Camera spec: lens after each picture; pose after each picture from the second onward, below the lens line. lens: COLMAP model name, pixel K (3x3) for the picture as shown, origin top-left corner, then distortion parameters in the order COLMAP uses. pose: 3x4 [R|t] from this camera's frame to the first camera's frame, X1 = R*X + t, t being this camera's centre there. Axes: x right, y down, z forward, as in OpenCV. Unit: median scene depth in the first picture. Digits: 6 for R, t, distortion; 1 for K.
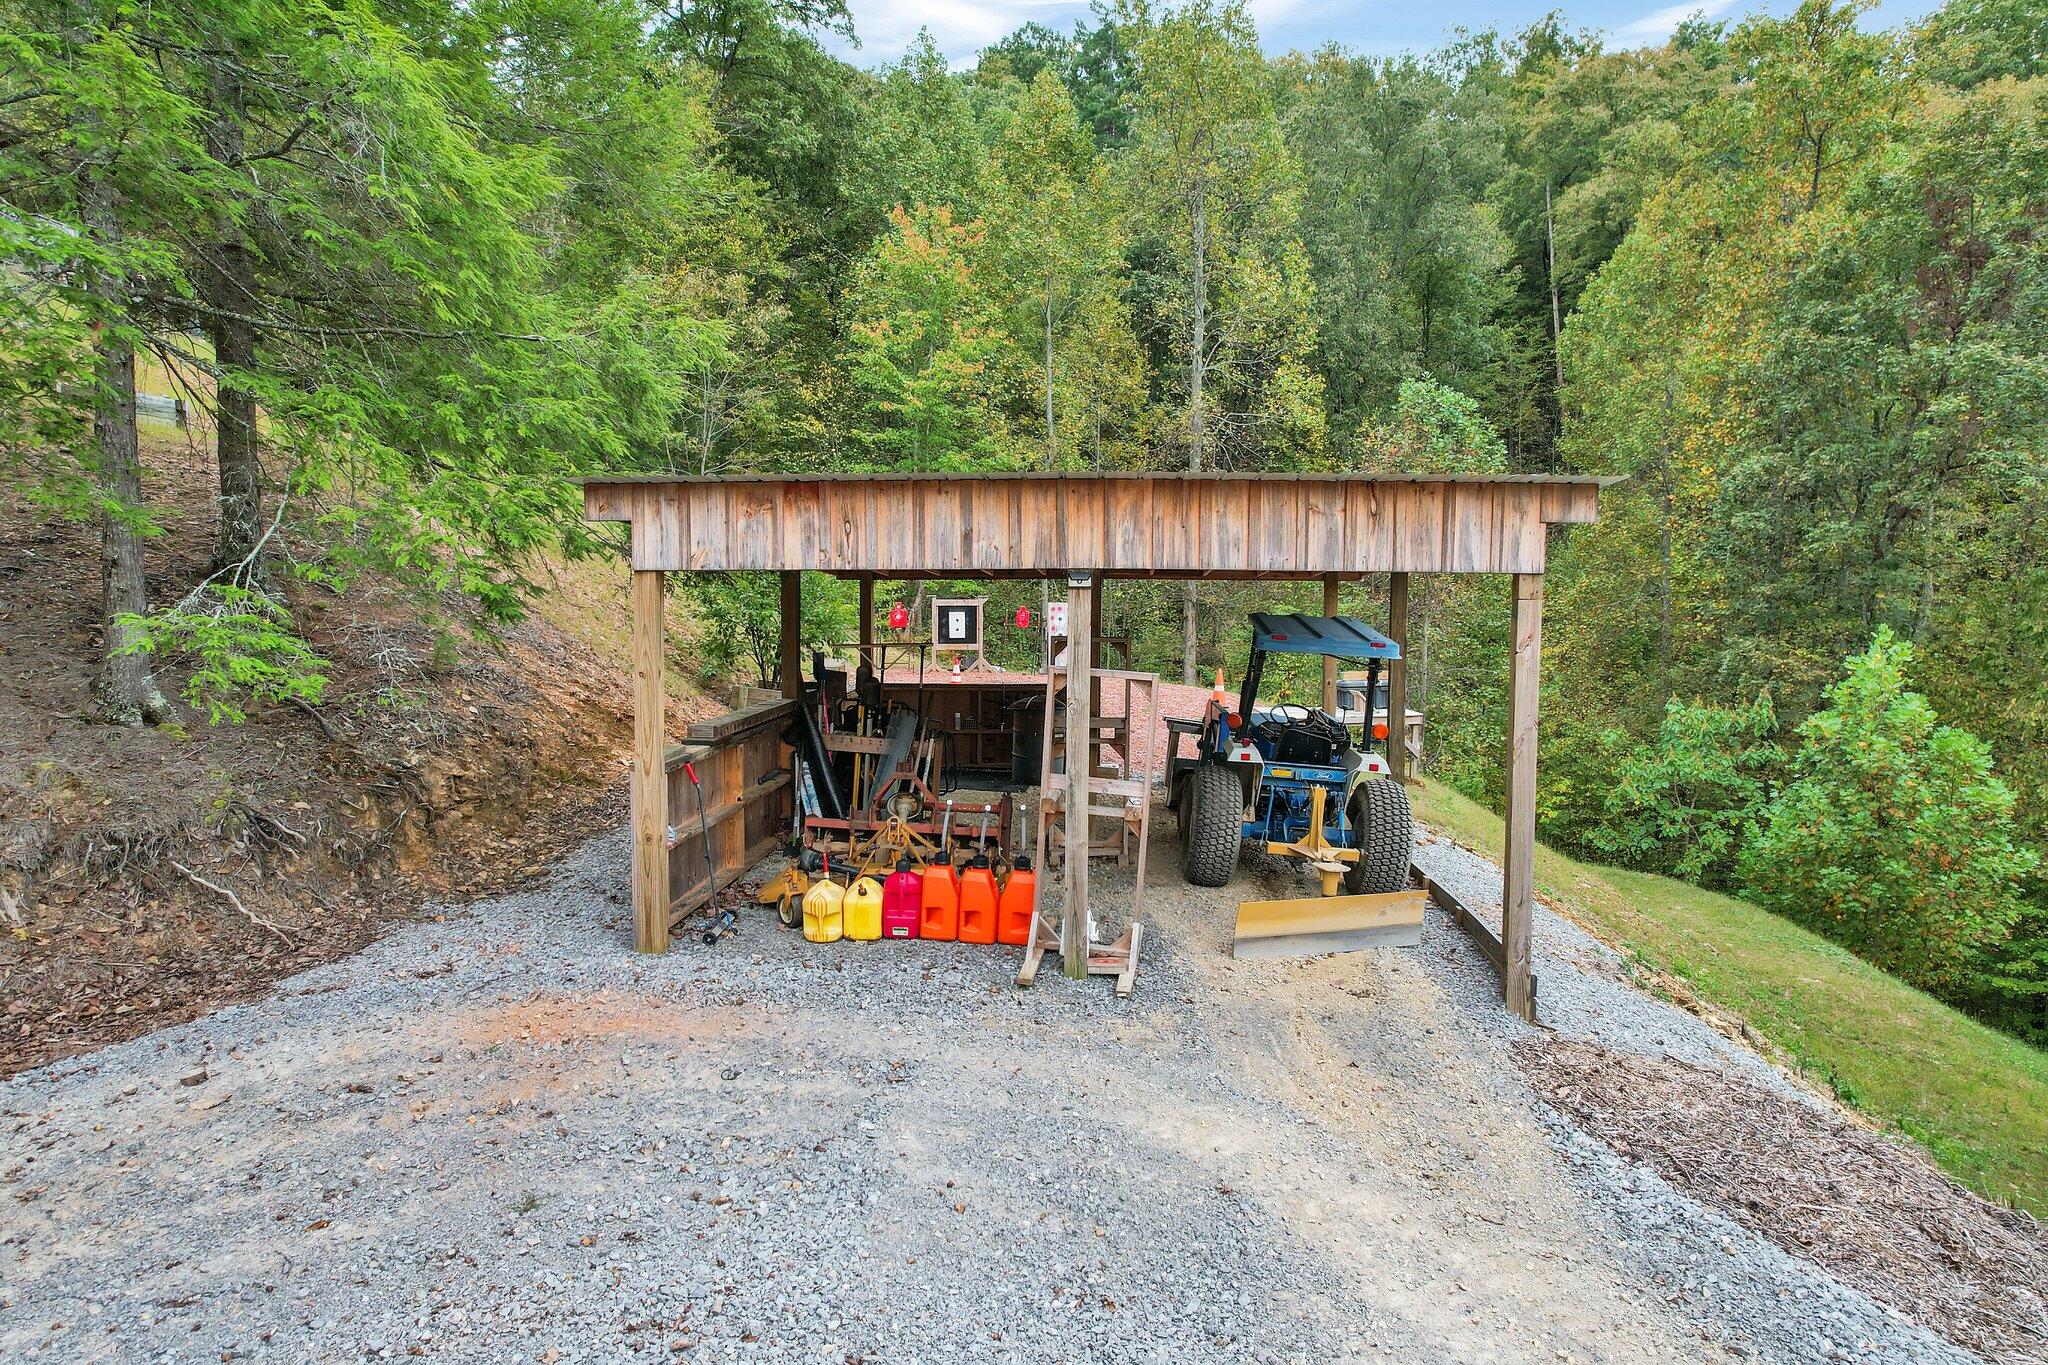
lens RADIAL K [[1345.9, 0, 1021.0], [0, 1345.9, 681.8], [0, 0, 1]] dist [-0.077269, 0.076056]
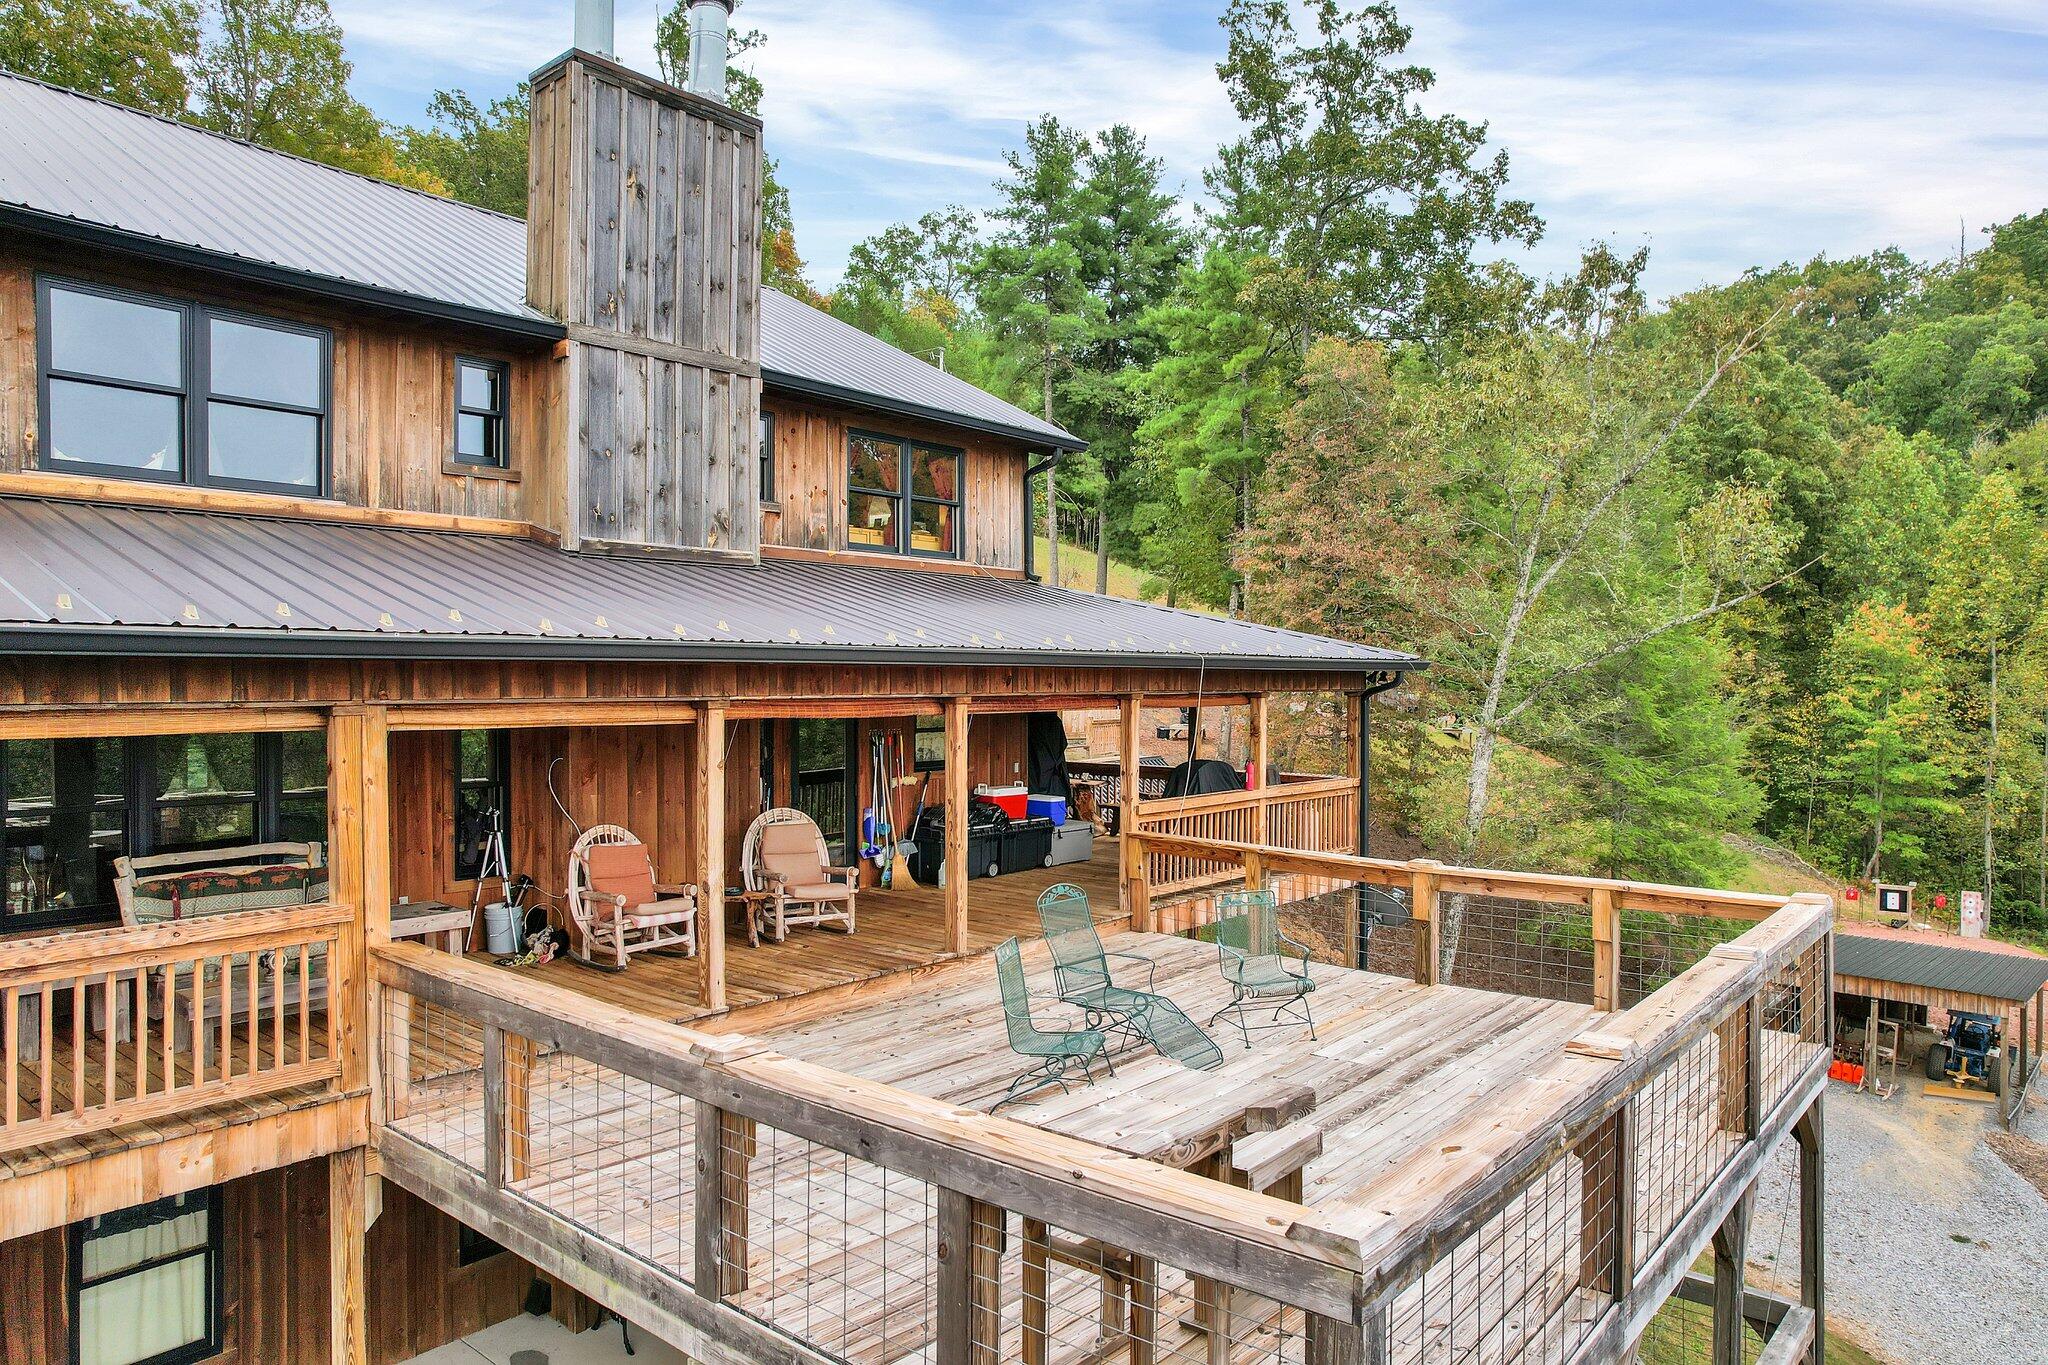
lens RADIAL K [[1345.9, 0, 1033.1], [0, 1345.9, 669.5], [0, 0, 1]] dist [-0.077269, 0.076056]
pose [[0.783207, 0.010880, -0.621666, 0.388246], [-0.055705, 0.997054, -0.052732, -0.536949], [0.619261, 0.075930, 0.781505, -2.860341]]
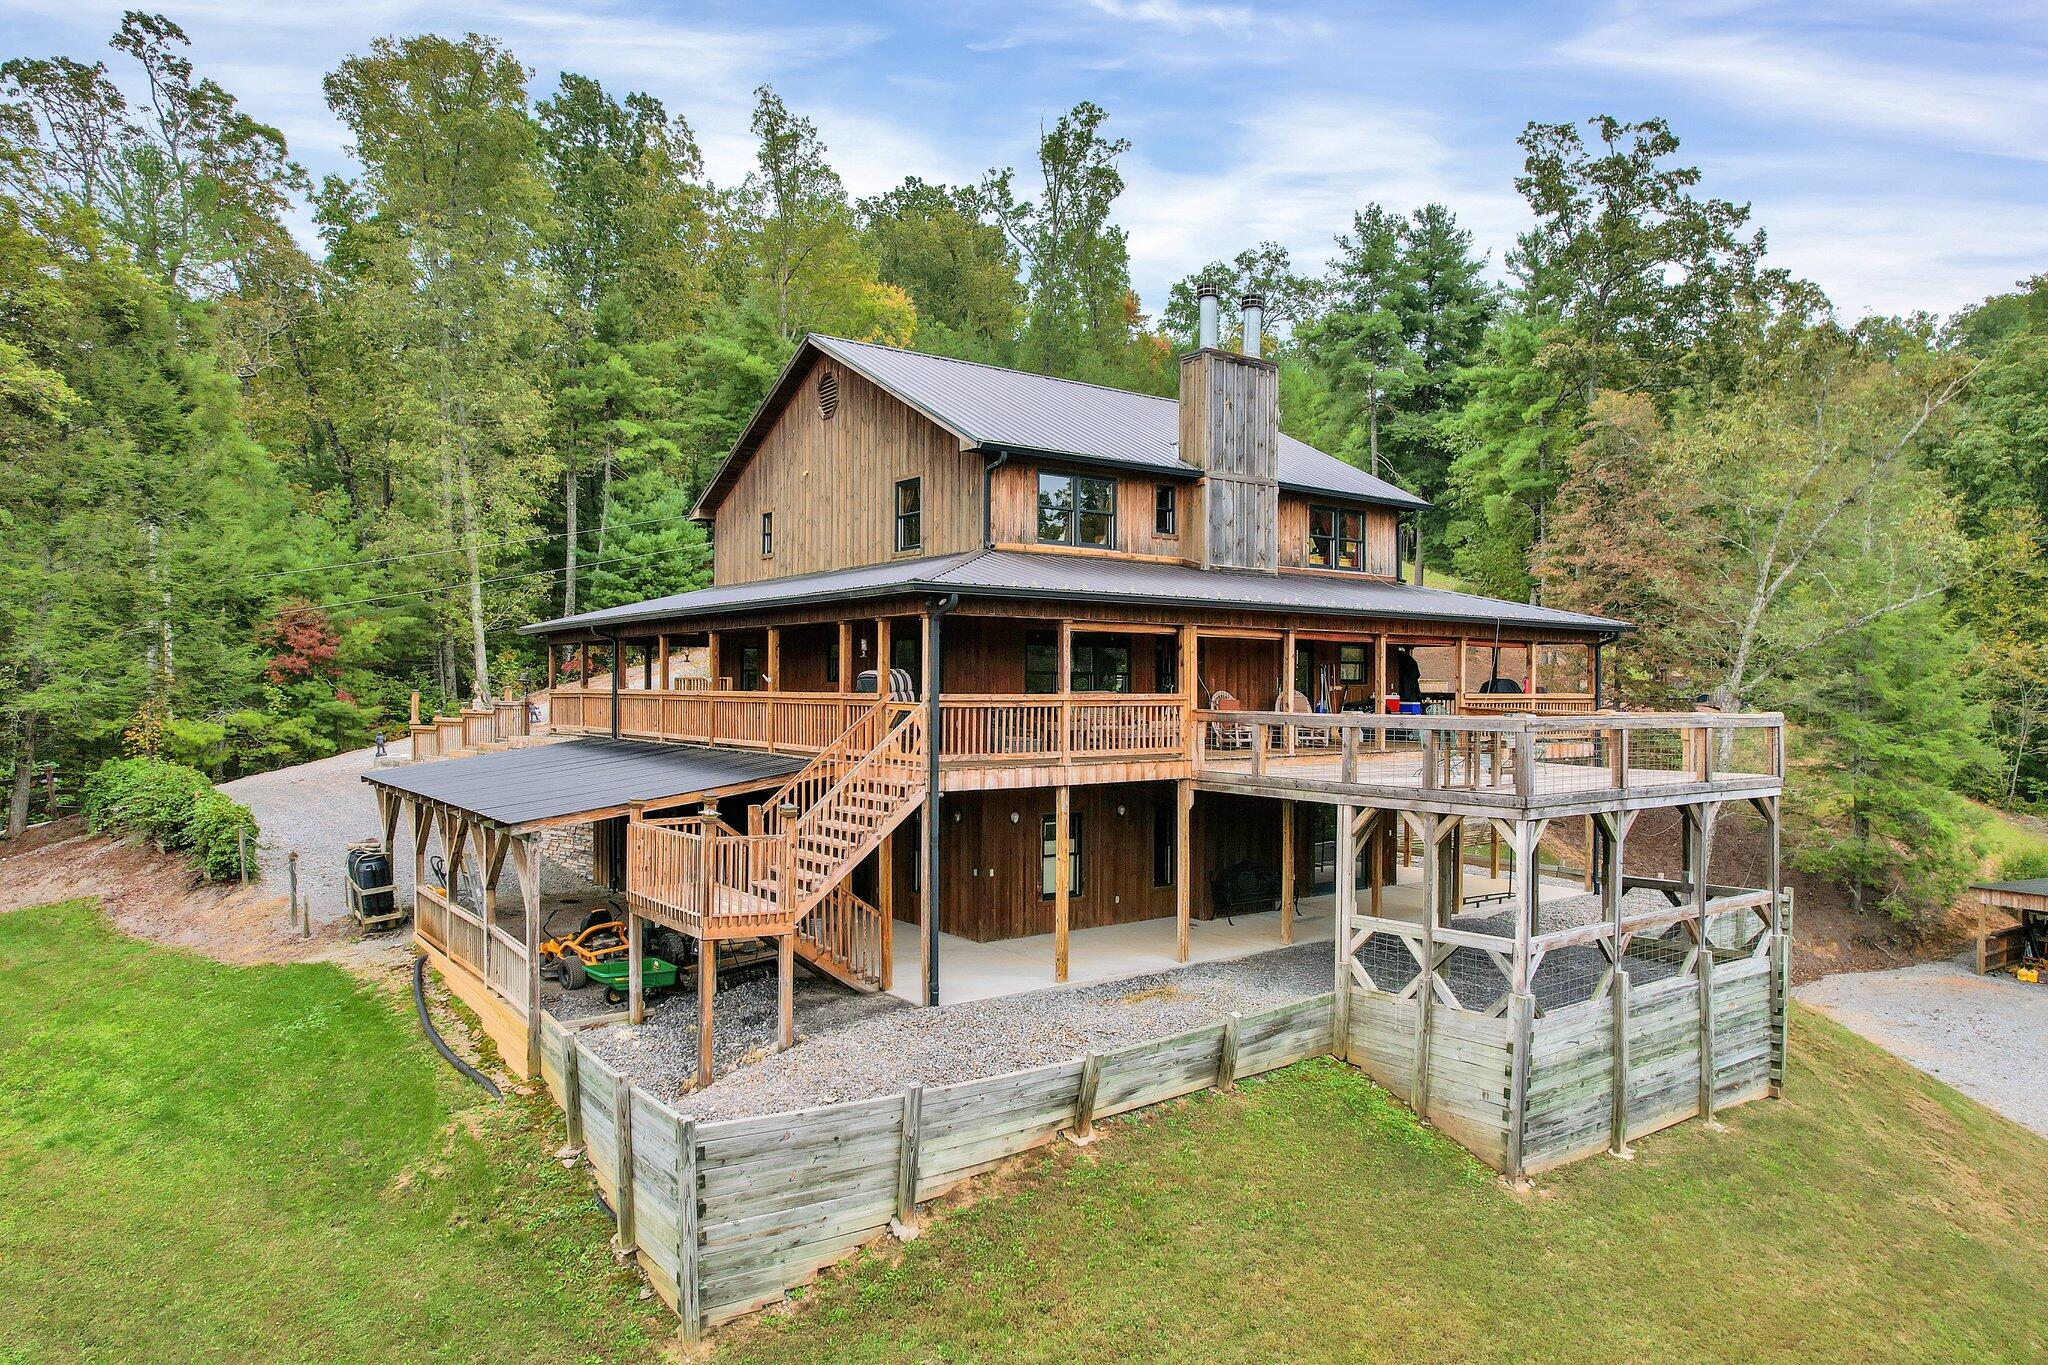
lens RADIAL K [[1345.9, 0, 1026.9], [0, 1345.9, 681.8], [0, 0, 1]] dist [-0.077269, 0.076056]
pose [[0.625910, 0.011083, -0.779817, 1.047051], [-0.065930, 0.997072, -0.038747, -0.370967], [0.777104, 0.075666, 0.624808, -3.891601]]
